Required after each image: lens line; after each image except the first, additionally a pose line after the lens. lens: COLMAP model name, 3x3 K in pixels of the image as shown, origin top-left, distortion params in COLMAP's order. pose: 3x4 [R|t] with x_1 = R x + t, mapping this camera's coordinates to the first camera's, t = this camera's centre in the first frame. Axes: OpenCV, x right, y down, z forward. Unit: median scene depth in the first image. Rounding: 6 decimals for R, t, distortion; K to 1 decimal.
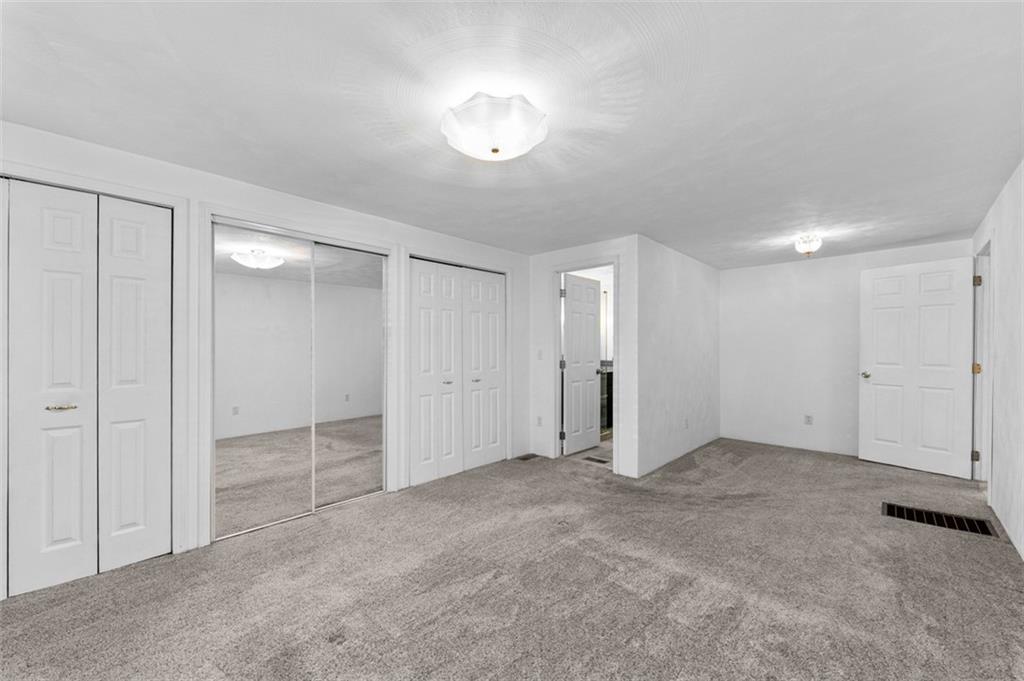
lens RADIAL K [[403.5, 0, 520.3], [0, 403.5, 343.8], [0, 0, 1]] dist [0.003239, -0.000718]
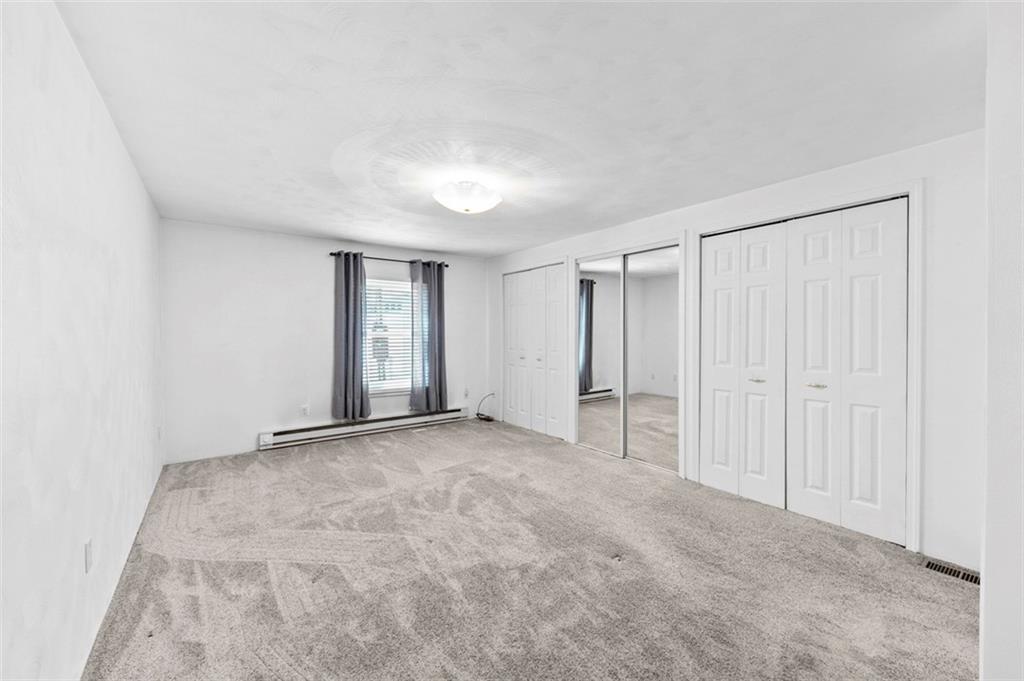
lens RADIAL K [[403.5, 0, 520.4], [0, 403.5, 337.5], [0, 0, 1]] dist [0.003239, -0.000718]
pose [[-0.171571, 0.002254, -0.985169, 0.686806], [-0.005036, 0.999982, 0.003165, 0.014607], [0.985159, 0.005504, -0.171557, 0.717352]]
